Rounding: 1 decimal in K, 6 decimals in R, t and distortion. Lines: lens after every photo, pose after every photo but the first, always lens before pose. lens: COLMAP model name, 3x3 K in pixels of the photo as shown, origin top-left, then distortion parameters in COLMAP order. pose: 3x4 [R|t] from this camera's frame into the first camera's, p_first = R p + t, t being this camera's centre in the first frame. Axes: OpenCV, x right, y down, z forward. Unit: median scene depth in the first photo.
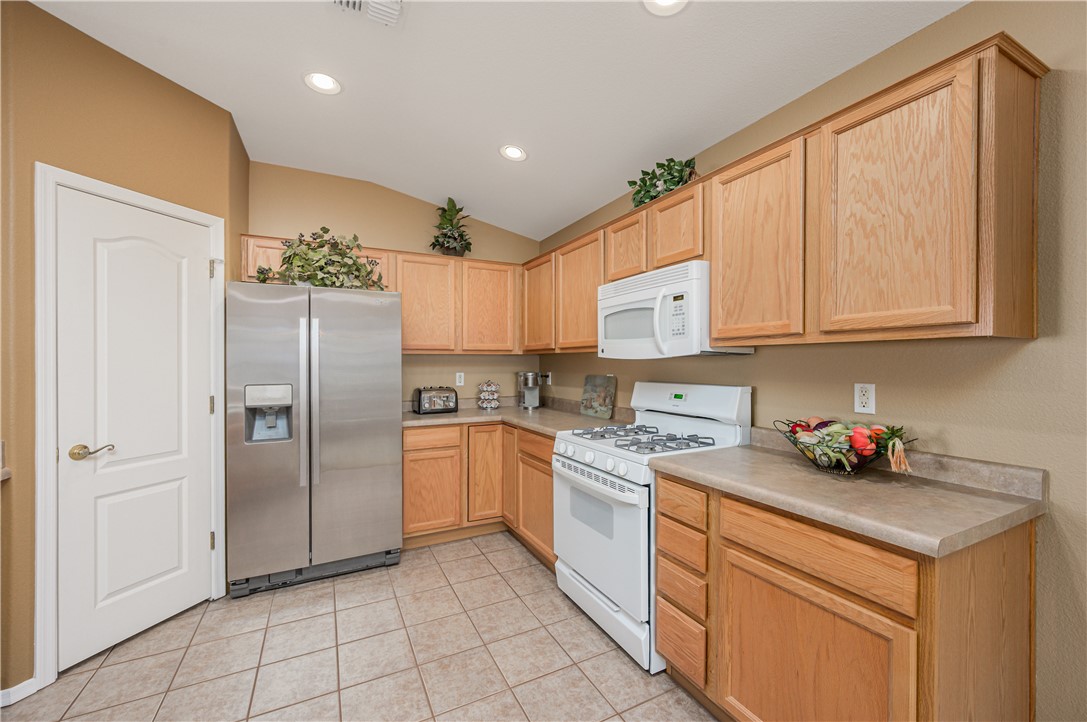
lens RADIAL K [[434.6, 0, 545.2], [0, 434.6, 362.4], [0, 0, 1]] dist [0.000488, 0.000022]
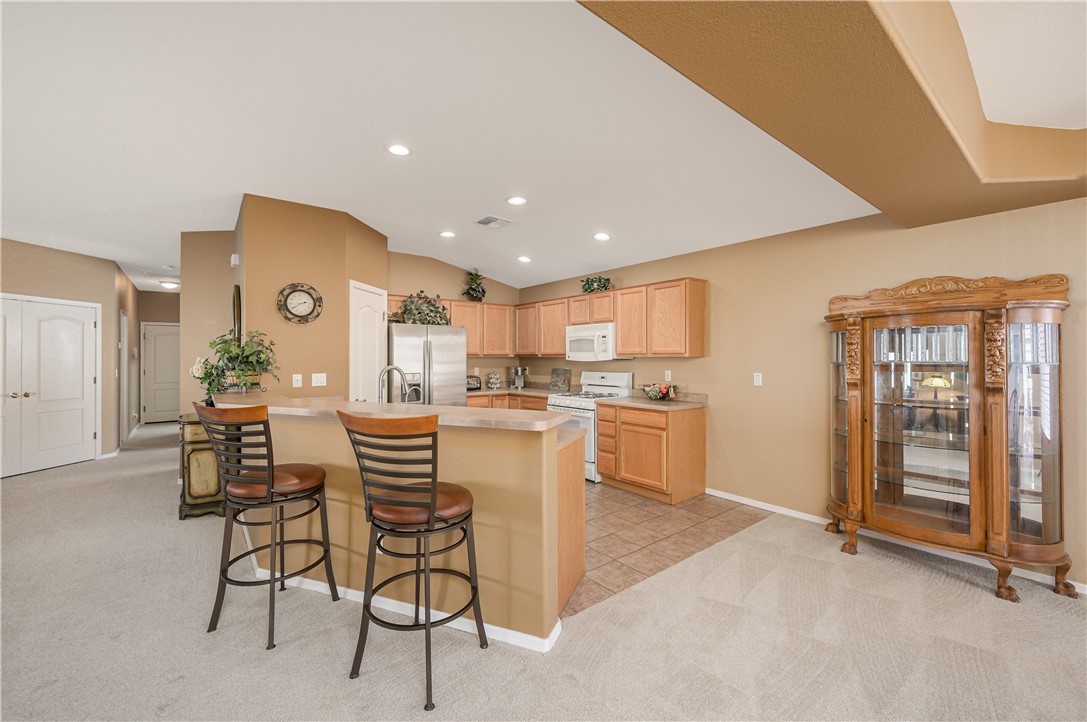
lens RADIAL K [[437.2, 0, 541.3], [0, 437.2, 351.1], [0, 0, 1]] dist [0.000592, 0.000086]
pose [[0.980734, 0.002652, 0.195329, -0.463239], [-0.000157, 0.999918, -0.012786, -0.030588], [-0.195347, 0.012509, 0.980654, -1.197124]]
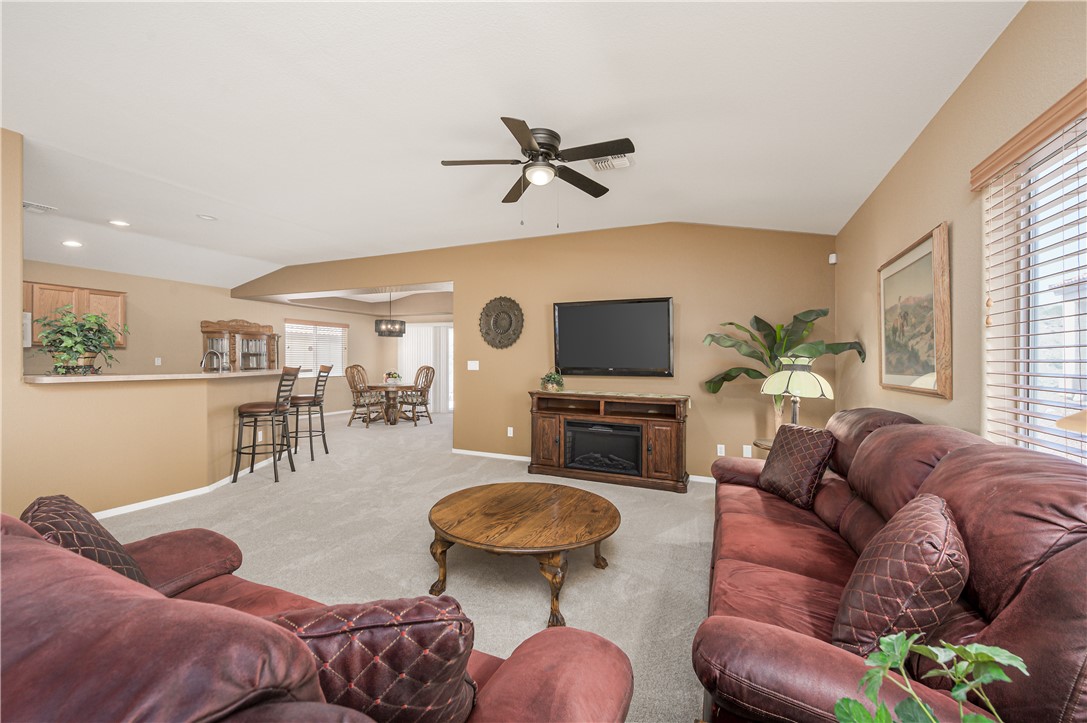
lens RADIAL K [[450.8, 0, 541.7], [0, 450.8, 370.4], [0, 0, 1]] dist [-0.008411, 0.000162]
pose [[-0.624757, -0.021455, 0.780524, -3.242271], [-0.005014, 0.999712, 0.023466, 0.029638], [-0.780803, 0.010747, -0.624685, 0.225002]]
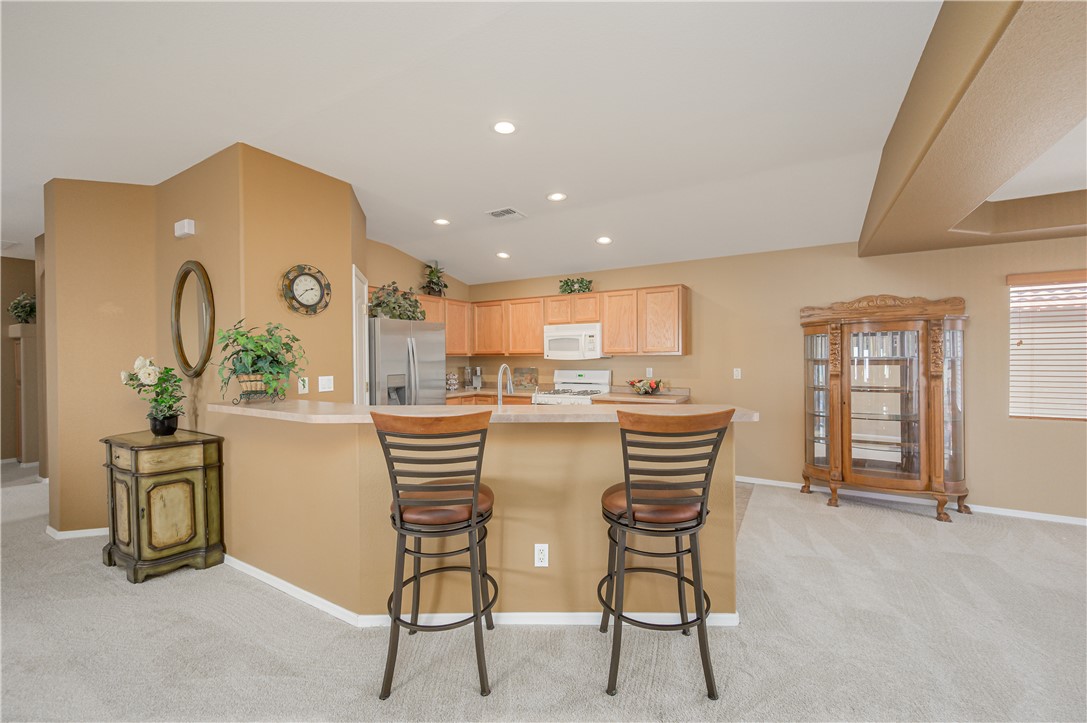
lens RADIAL K [[435.6, 0, 541.6], [0, 435.6, 356.3], [0, 0, 1]] dist [0.000104, -0.000385]
pose [[0.845121, -0.003134, 0.534566, -1.159017], [0.004251, 0.999991, -0.000857, -0.024883], [-0.534559, 0.002997, 0.845126, -0.901710]]
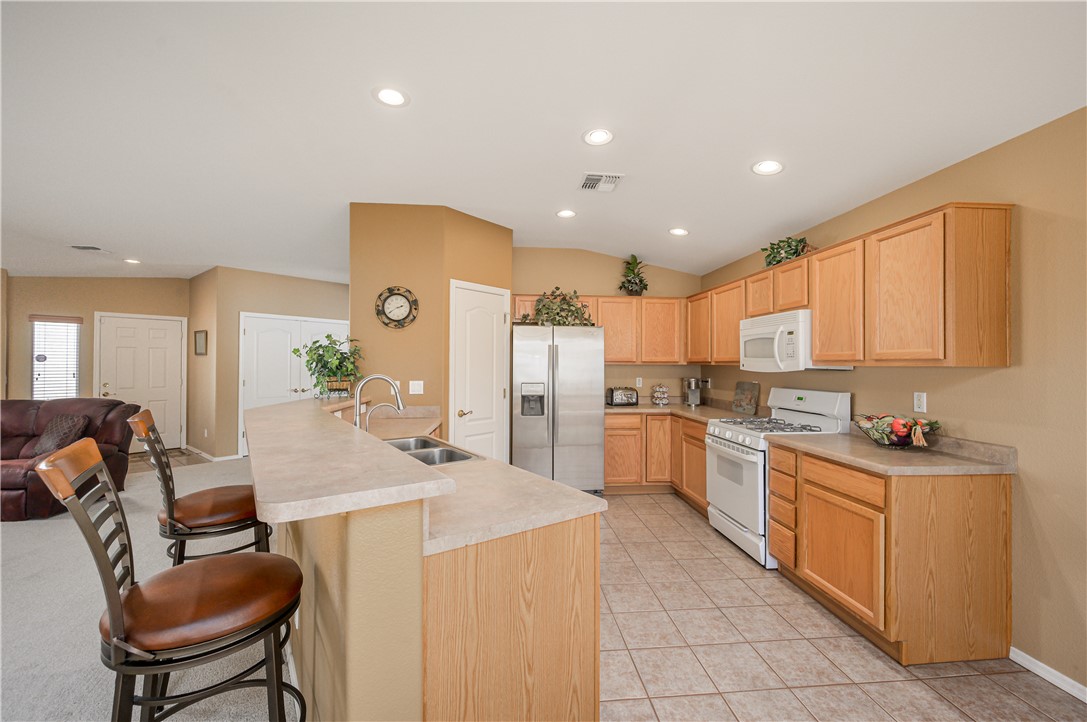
lens RADIAL K [[435.6, 0, 541.6], [0, 435.6, 355.8], [0, 0, 1]] dist [0.000104, -0.000385]
pose [[0.926015, -0.000902, -0.377486, 0.064522], [-0.006174, 0.999827, -0.017533, -0.031456], [0.377436, 0.018566, 0.925849, -0.651583]]
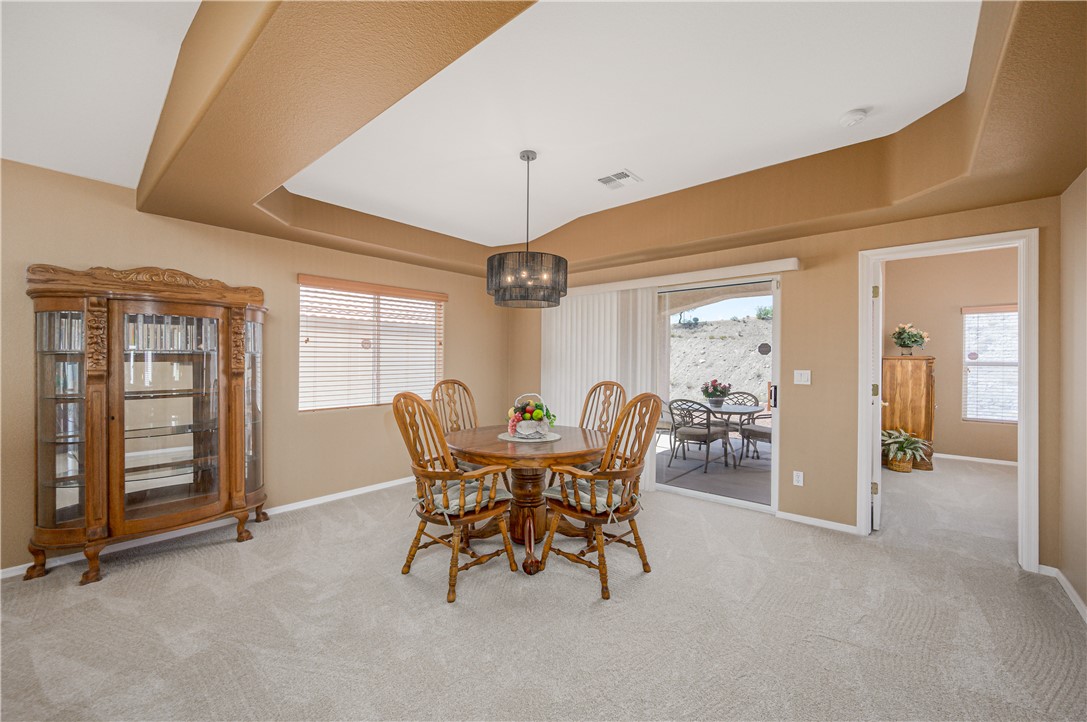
lens RADIAL K [[434.6, 0, 545.2], [0, 434.6, 362.4], [0, 0, 1]] dist [0.000488, 0.000022]
pose [[-0.375093, -0.003793, 0.926980, -0.716938], [-0.003248, 0.999991, 0.002778, 0.009676], [-0.926982, -0.001969, -0.375102, -0.711823]]
